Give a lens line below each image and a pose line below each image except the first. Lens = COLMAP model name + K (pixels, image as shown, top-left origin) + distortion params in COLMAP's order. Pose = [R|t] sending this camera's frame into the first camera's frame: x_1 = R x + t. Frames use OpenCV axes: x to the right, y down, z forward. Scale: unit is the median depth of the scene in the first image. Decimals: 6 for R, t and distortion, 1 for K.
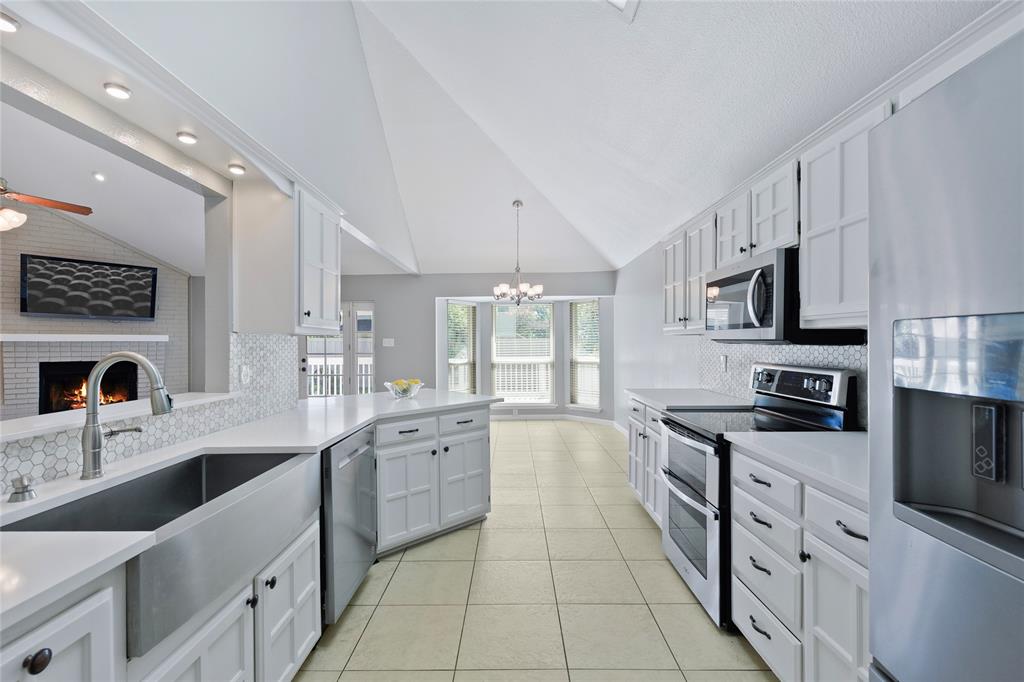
lens RADIAL K [[446.0, 0, 510.0], [0, 446.0, 341.7], [0, 0, 1]] dist [-0.000462, -0.000845]
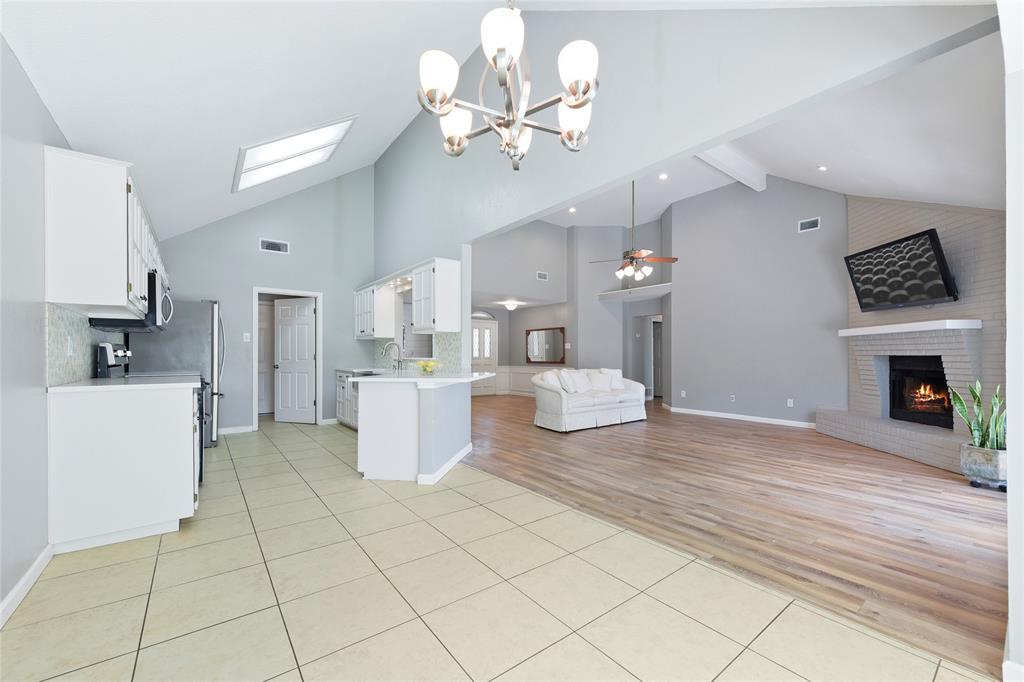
lens RADIAL K [[405.3, 0, 511.2], [0, 405.3, 351.2], [0, 0, 1]] dist [0.003468, -0.000227]
pose [[-0.788772, -0.003713, -0.614675, 0.298956], [0.005636, 0.999896, -0.013273, 0.075160], [0.614660, -0.013933, -0.788669, 2.094695]]
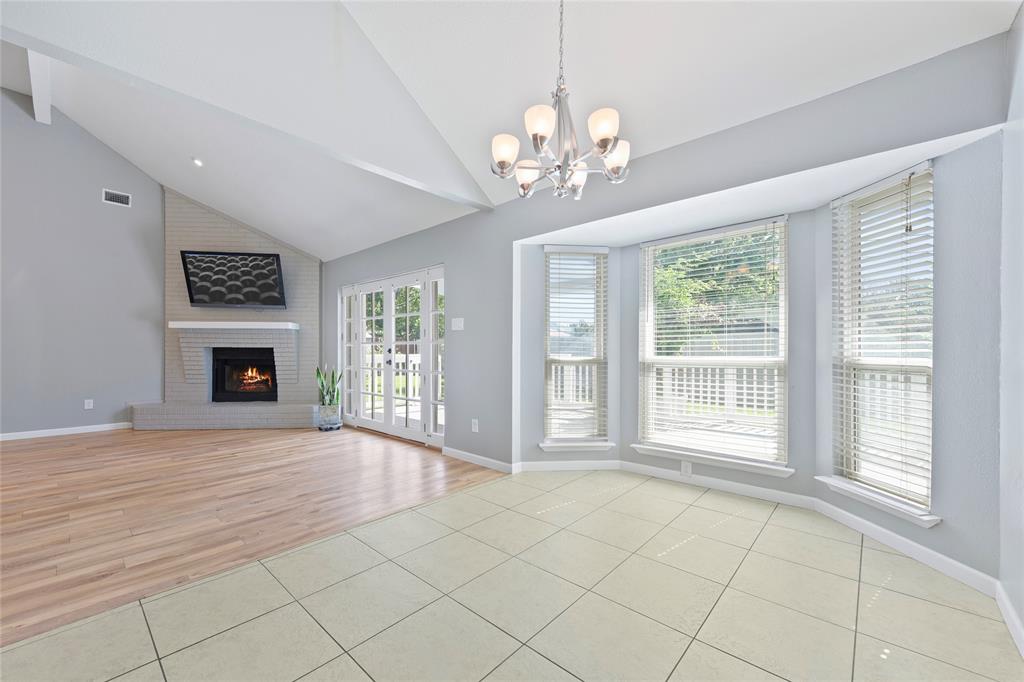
lens RADIAL K [[405.3, 0, 511.2], [0, 405.3, 351.2], [0, 0, 1]] dist [0.003468, -0.000227]
pose [[0.747940, 0.010761, -0.663679, 0.361338], [-0.002915, 0.999912, 0.012928, 0.069415], [0.663760, -0.007735, 0.747906, 1.276312]]
